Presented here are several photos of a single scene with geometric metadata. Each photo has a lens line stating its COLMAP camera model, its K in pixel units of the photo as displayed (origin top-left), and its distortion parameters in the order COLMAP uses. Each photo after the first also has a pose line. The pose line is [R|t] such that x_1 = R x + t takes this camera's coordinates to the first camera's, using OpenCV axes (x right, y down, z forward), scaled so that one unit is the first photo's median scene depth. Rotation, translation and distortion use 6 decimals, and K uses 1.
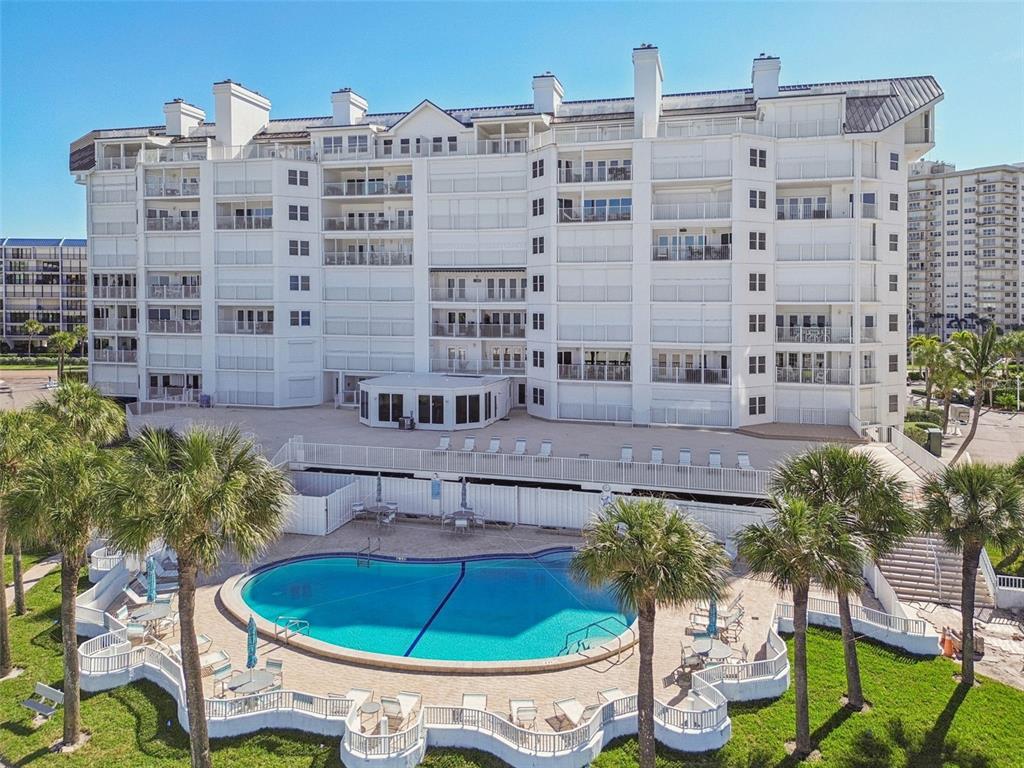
lens RADIAL K [[788.6, 0, 512.0], [0, 788.6, 384.0], [0, 0, 1]] dist [0.076021, -0.069425]
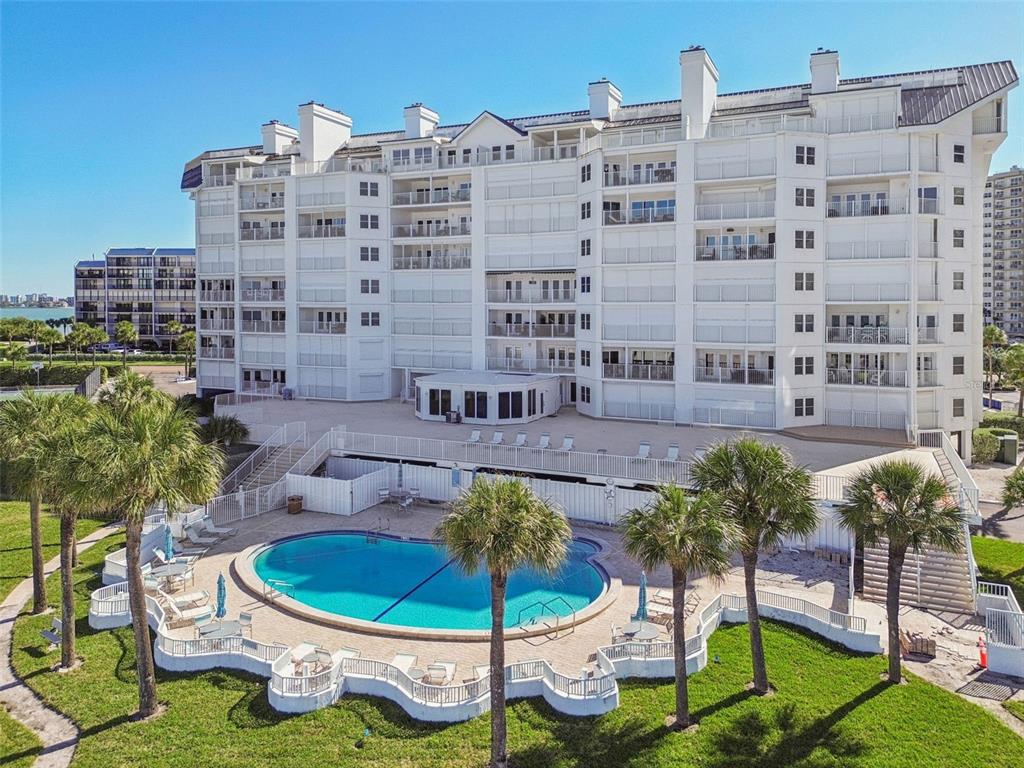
lens RADIAL K [[788.6, 0, 512.0], [0, 788.6, 384.0], [0, 0, 1]] dist [0.076021, -0.069425]
pose [[0.985058, 0.013594, -0.171683, 0.118301], [-0.013902, 0.999903, -0.000593, 0.004144], [0.171658, 0.002971, 0.985152, -0.030615]]
